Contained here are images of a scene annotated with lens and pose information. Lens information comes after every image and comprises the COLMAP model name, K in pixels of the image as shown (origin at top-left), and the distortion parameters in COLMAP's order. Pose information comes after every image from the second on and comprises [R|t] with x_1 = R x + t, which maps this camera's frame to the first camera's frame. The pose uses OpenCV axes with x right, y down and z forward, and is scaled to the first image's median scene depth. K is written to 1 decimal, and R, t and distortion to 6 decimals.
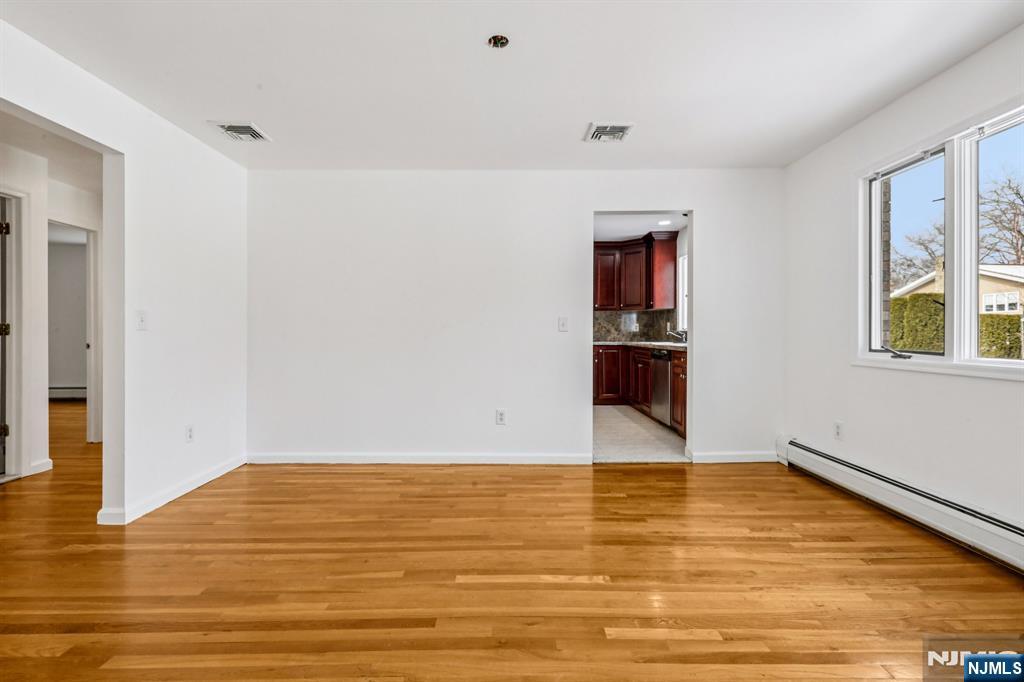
lens RADIAL K [[482.0, 0, 512.0], [0, 482.0, 341.0], [0, 0, 1]] dist [-0.002017, 0.000126]
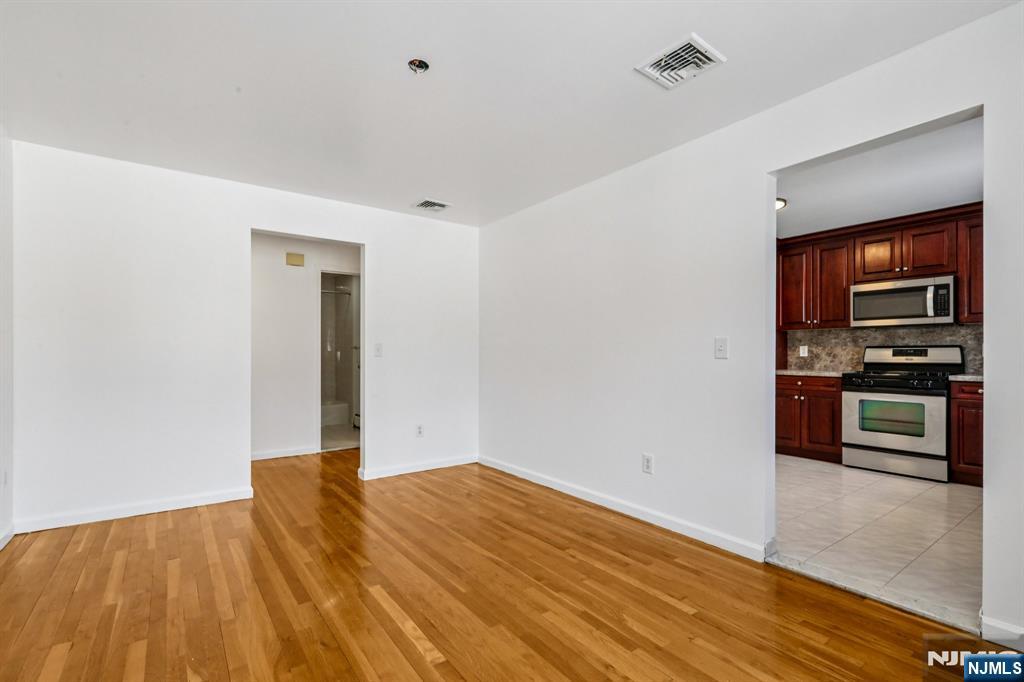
lens RADIAL K [[479.6, 0, 495.7], [0, 479.6, 362.0], [0, 0, 1]] dist [-0.002238, 0.000178]
pose [[0.555080, 0.010313, -0.831733, 0.635069], [-0.021227, 0.999773, -0.001769, -0.007738], [0.831526, 0.018637, 0.555173, 0.429251]]
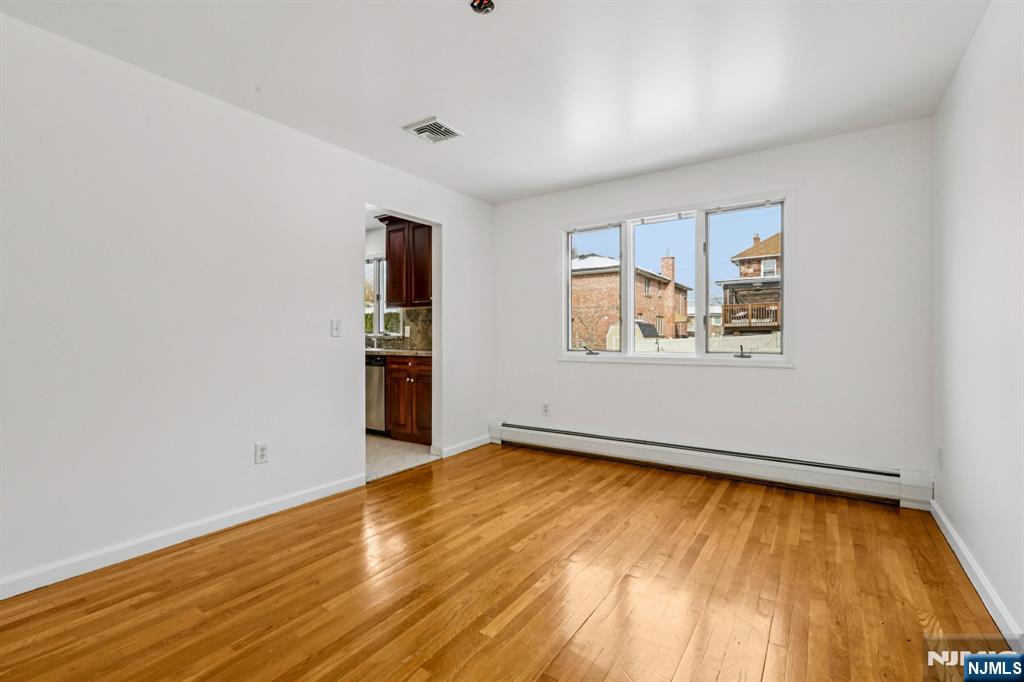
lens RADIAL K [[469.1, 0, 533.9], [0, 469.1, 346.6], [0, 0, 1]] dist [0.000057, 0.000976]
pose [[0.527271, -0.015567, 0.849555, -0.516151], [0.014731, 0.999849, 0.009178, -0.005463], [-0.849570, 0.007676, 0.527421, 0.343730]]
